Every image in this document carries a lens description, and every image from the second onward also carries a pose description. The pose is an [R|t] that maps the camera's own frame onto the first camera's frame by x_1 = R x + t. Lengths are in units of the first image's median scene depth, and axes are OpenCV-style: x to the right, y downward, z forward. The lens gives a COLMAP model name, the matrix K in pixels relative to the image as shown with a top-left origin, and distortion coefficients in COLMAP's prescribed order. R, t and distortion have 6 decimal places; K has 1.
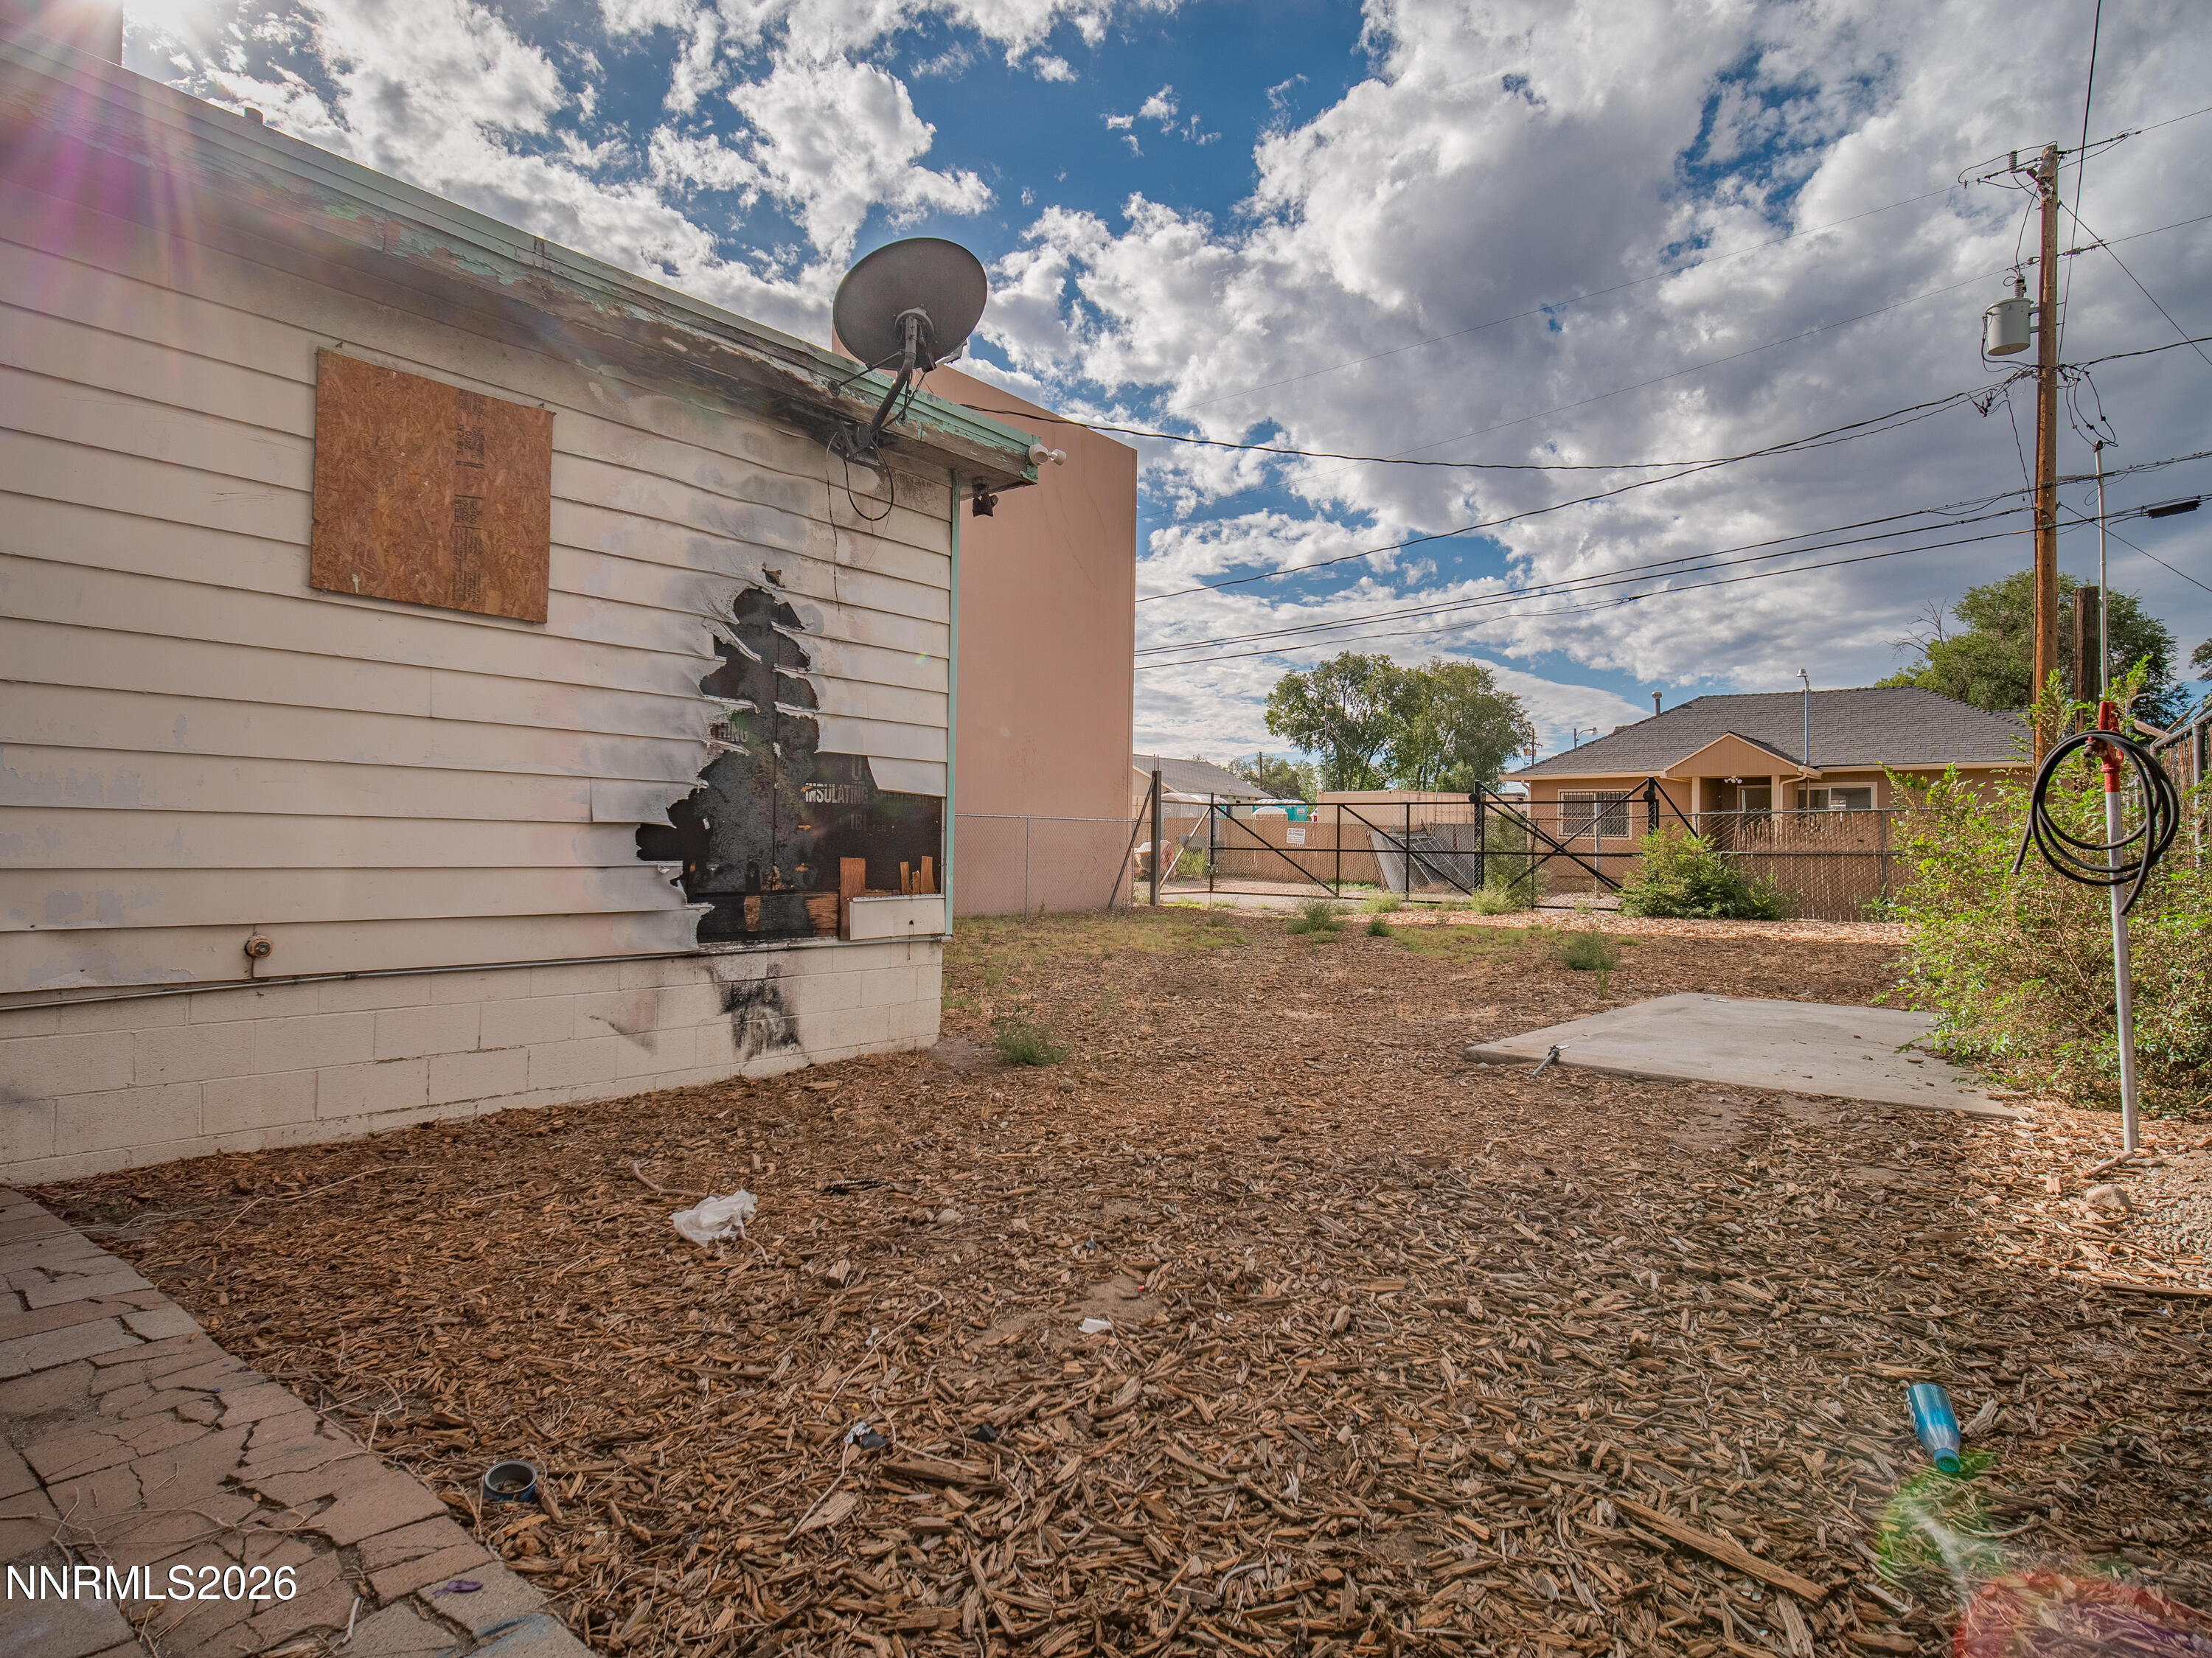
lens RADIAL K [[1216.3, 0, 1092.3], [0, 1216.3, 817.9], [0, 0, 1]] dist [-0.002025, -0.003304]
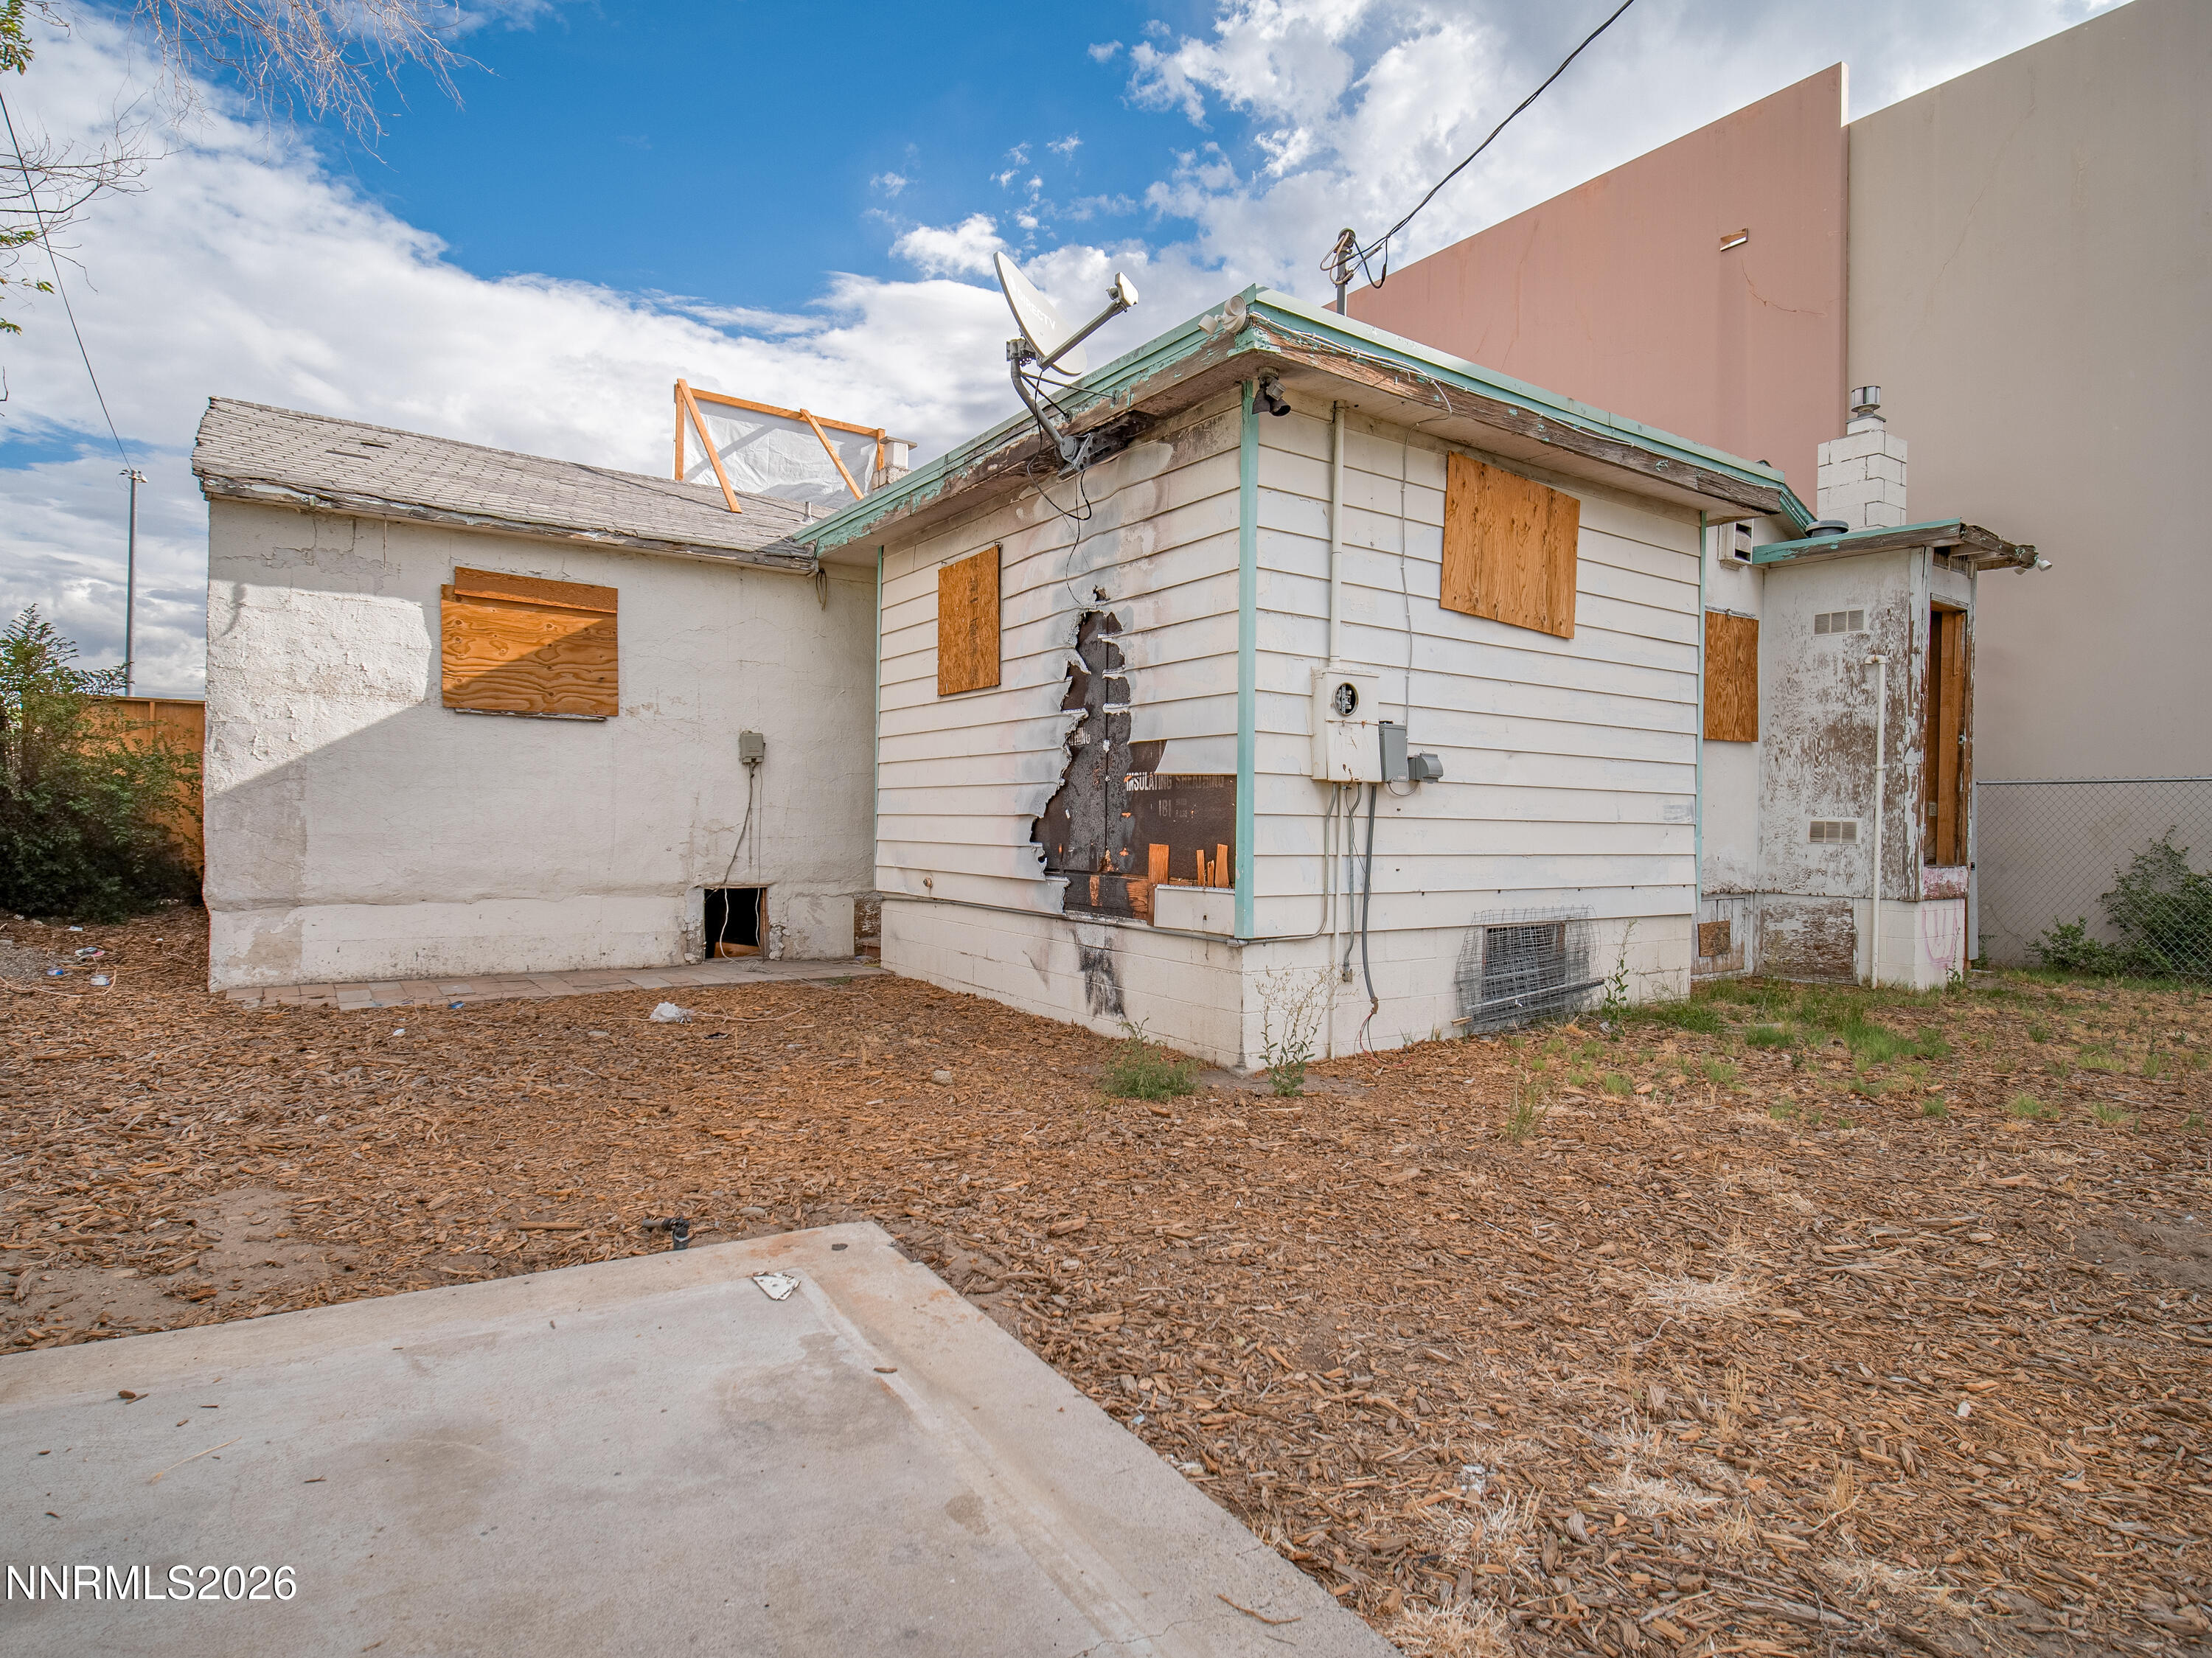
lens RADIAL K [[1216.3, 0, 1092.3], [0, 1216.3, 817.9], [0, 0, 1]] dist [-0.002025, -0.003304]
pose [[-0.294712, -0.015666, -0.955458, 0.819868], [0.013739, 0.999693, -0.020629, 0.033057], [0.955487, -0.019207, -0.294406, 1.323569]]
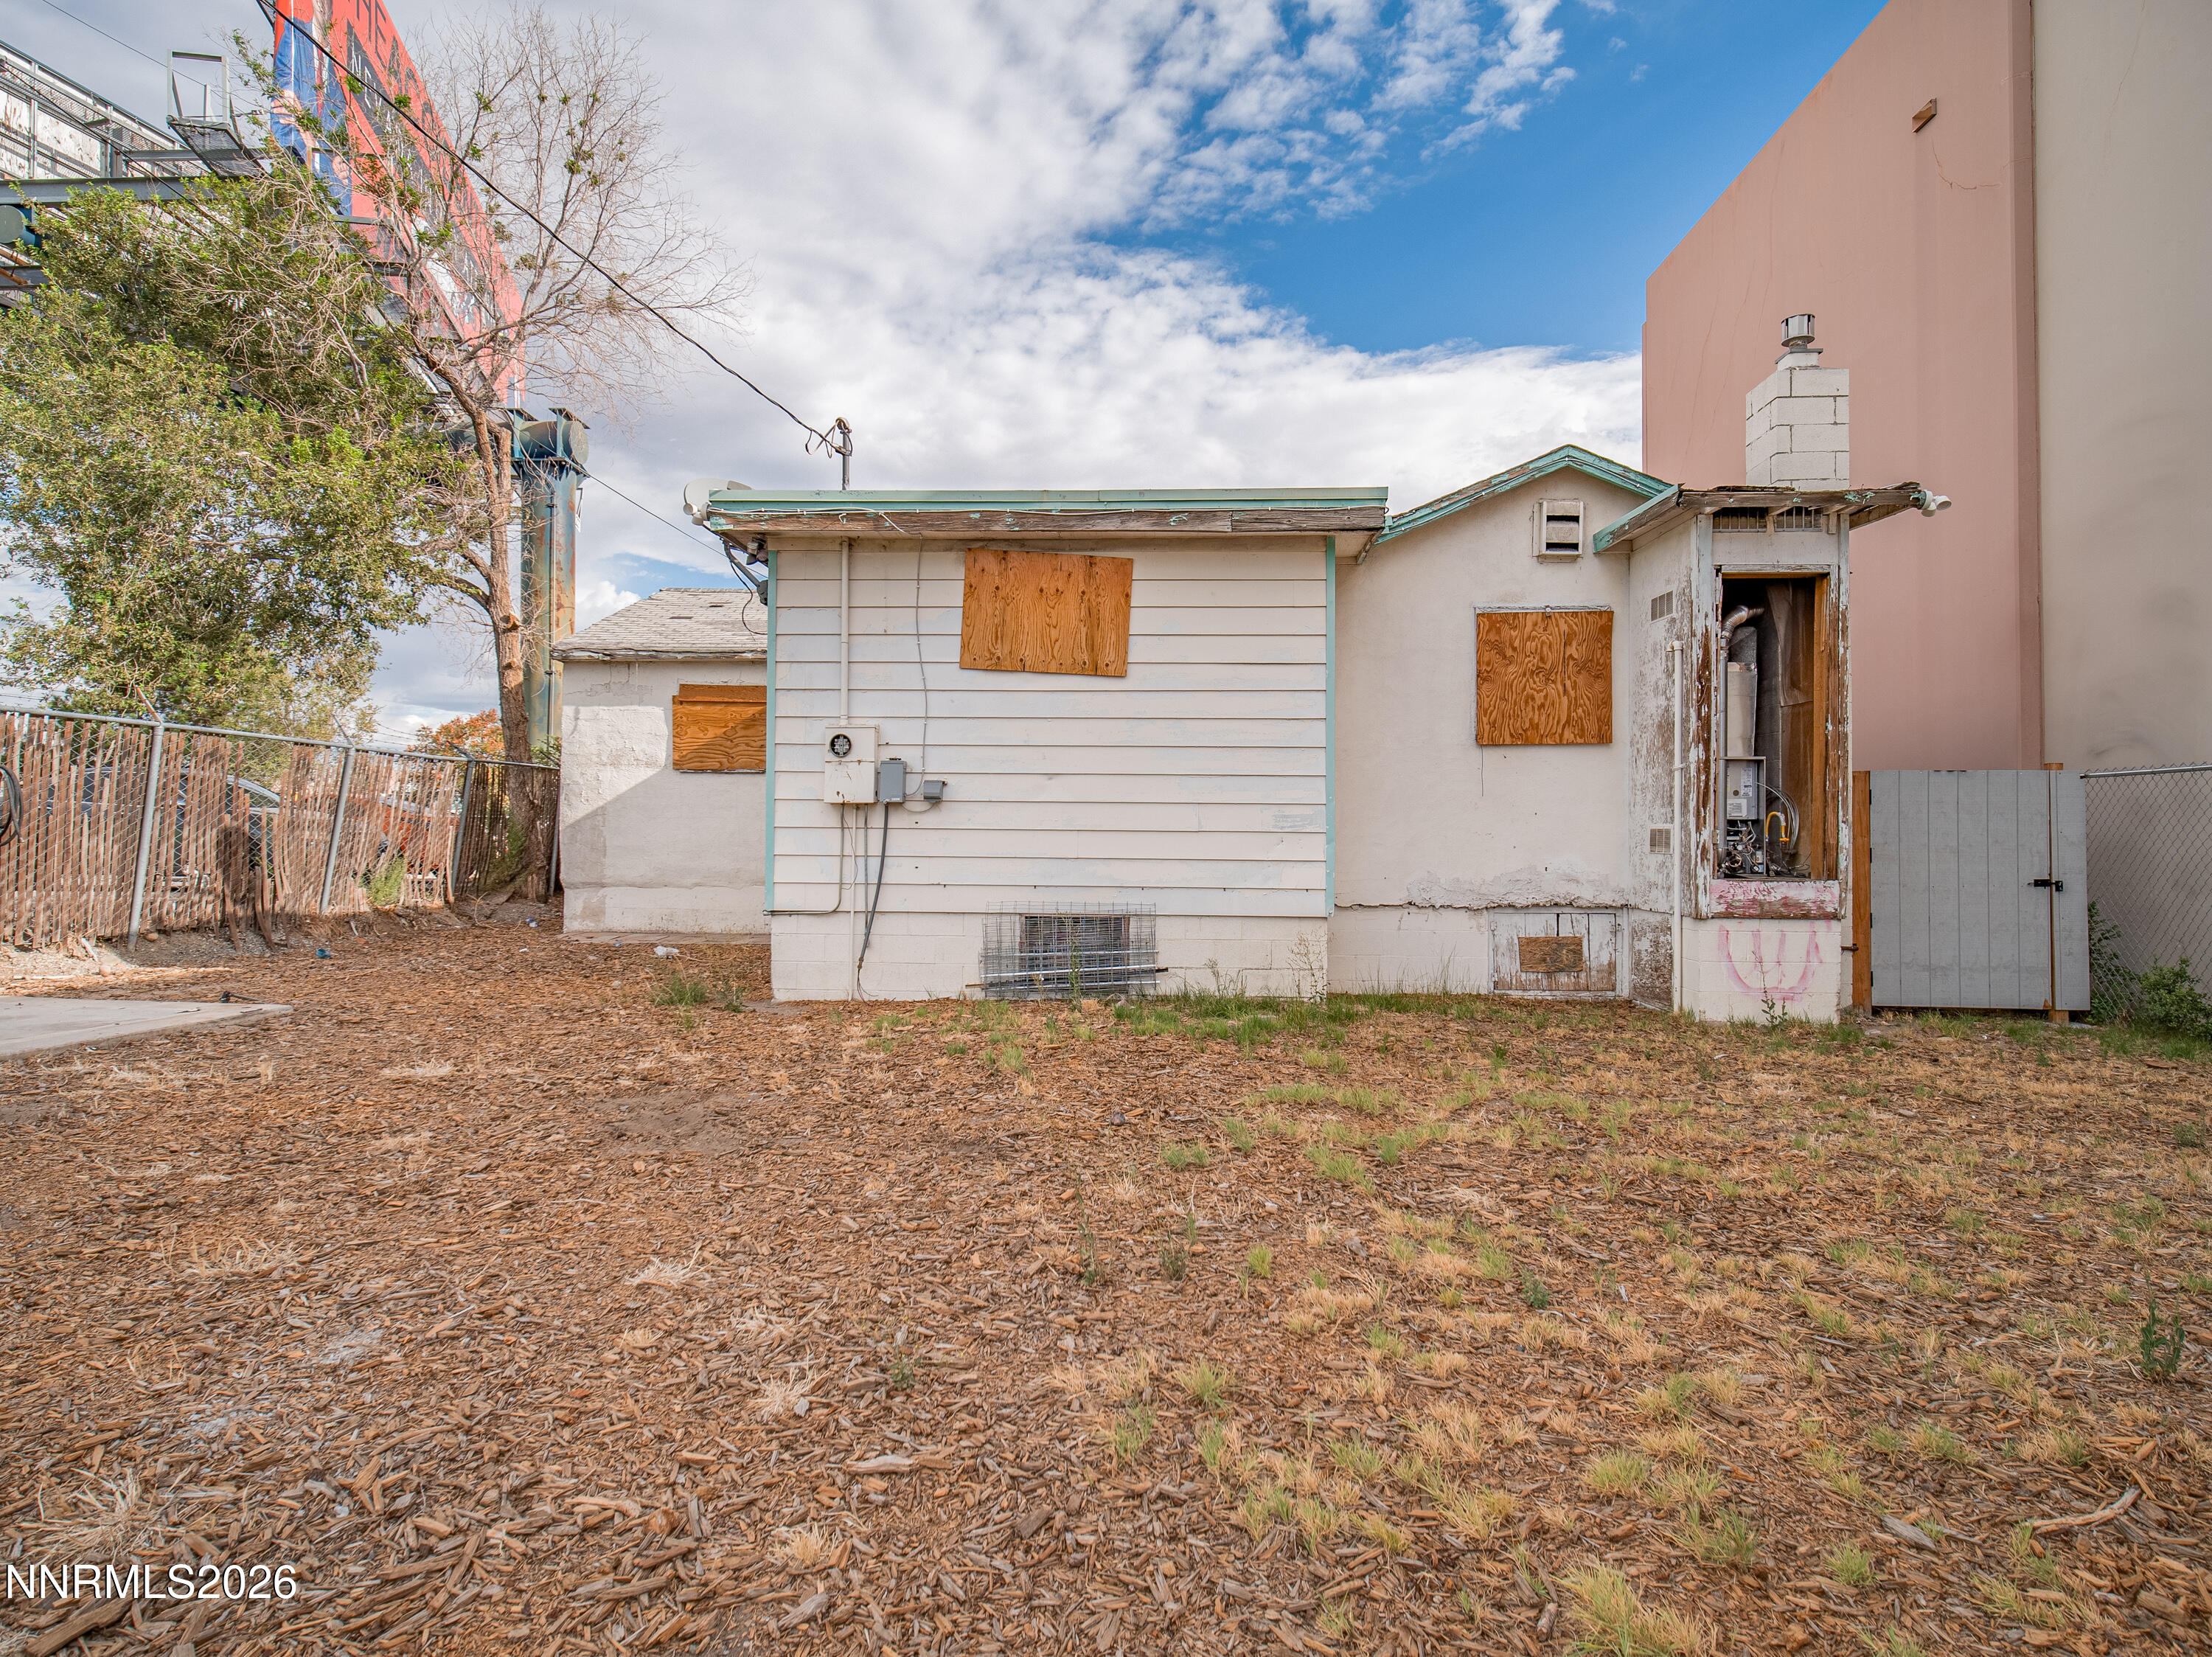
lens RADIAL K [[1216.4, 0, 1092.3], [0, 1216.4, 817.4], [0, 0, 1]] dist [-0.002025, -0.003304]
pose [[-0.818166, -0.023670, -0.574494, 0.413315], [0.003747, 0.998912, -0.046492, 0.066162], [0.574969, -0.040191, -0.817187, 2.462556]]
